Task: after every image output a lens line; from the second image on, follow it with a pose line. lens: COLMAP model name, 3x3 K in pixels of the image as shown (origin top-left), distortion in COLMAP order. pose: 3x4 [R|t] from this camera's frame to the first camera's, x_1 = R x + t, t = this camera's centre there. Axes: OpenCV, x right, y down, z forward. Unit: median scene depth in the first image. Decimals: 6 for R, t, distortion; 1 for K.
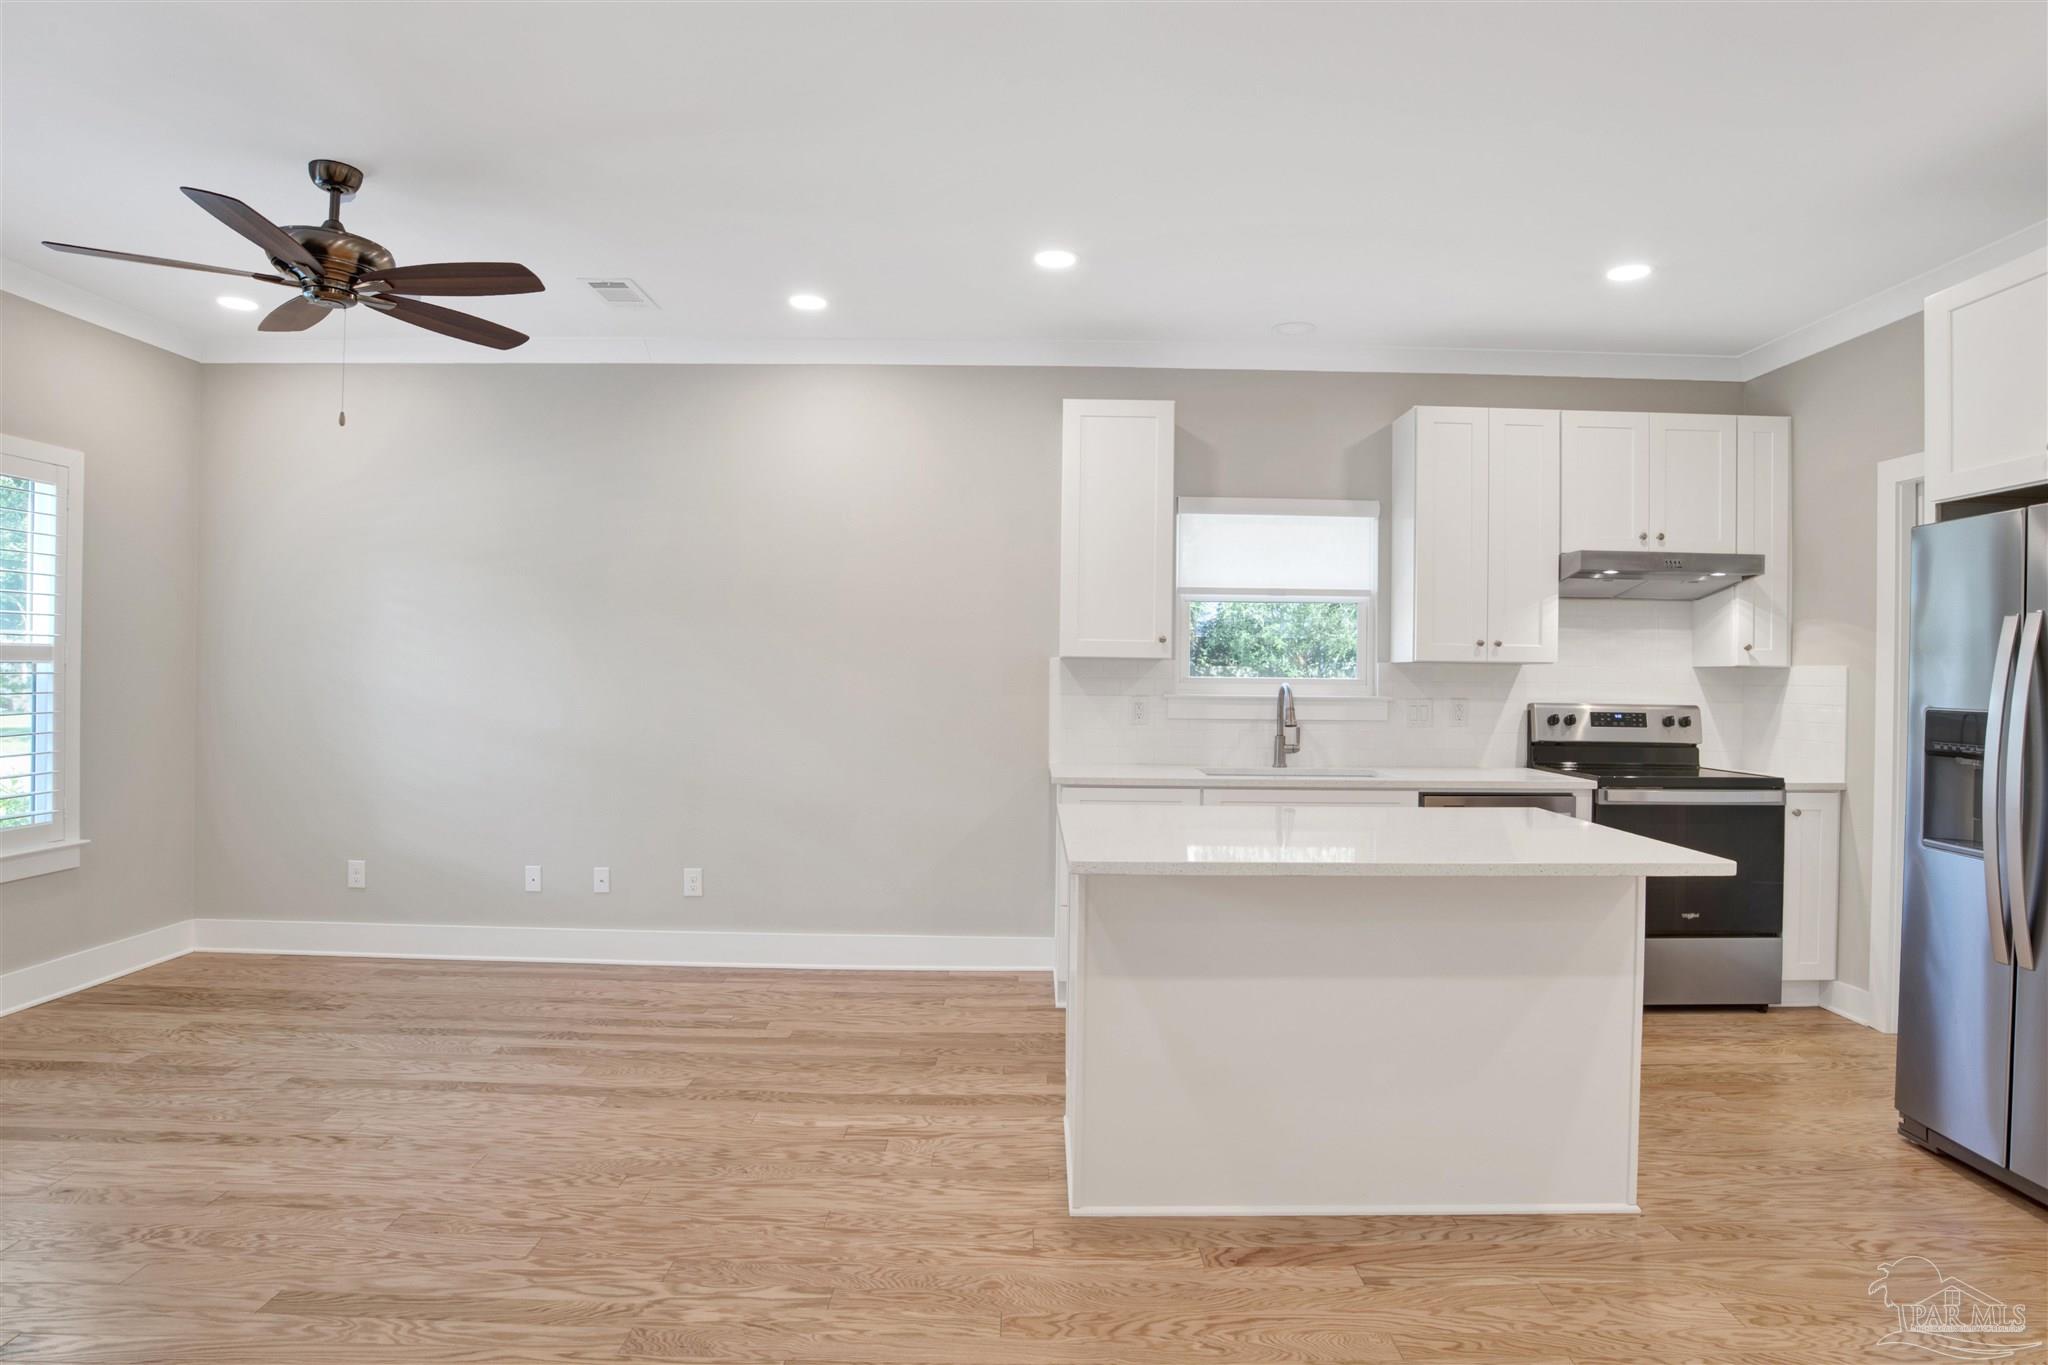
lens RADIAL K [[1066.3, 0, 1050.9], [0, 1066.3, 684.2], [0, 0, 1]] dist [-0.044215, -0.000533]
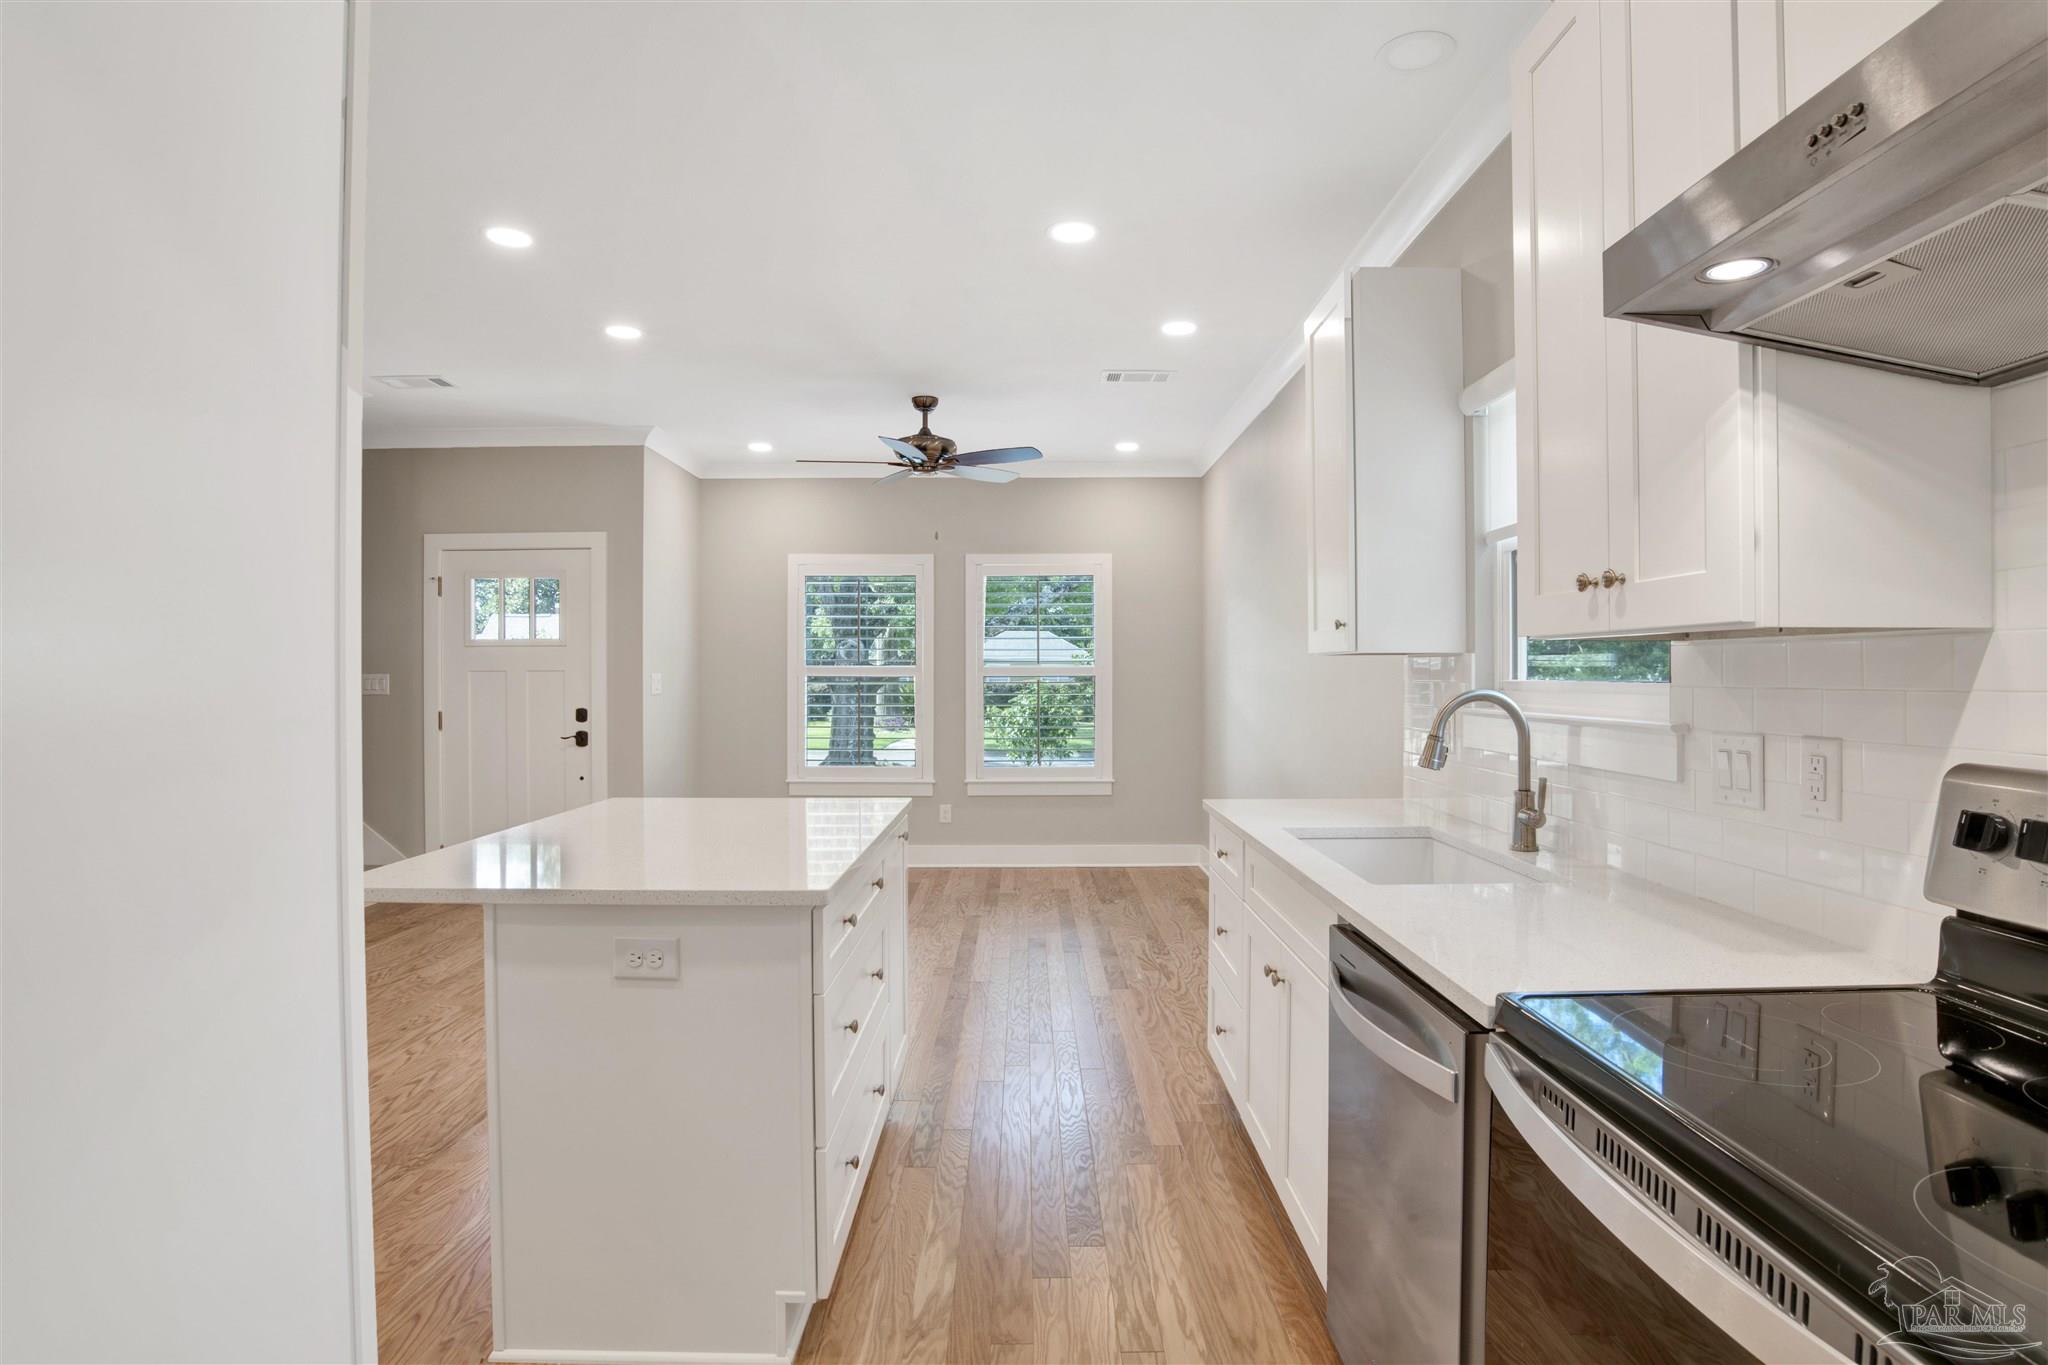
lens RADIAL K [[1066.3, 0, 1050.9], [0, 1066.3, 684.2], [0, 0, 1]] dist [-0.044215, -0.000533]
pose [[0.016934, -0.001511, -0.999855, 0.860723], [0.000458, 0.999999, -0.001504, -0.004250], [0.999857, -0.000433, 0.016934, 0.891552]]
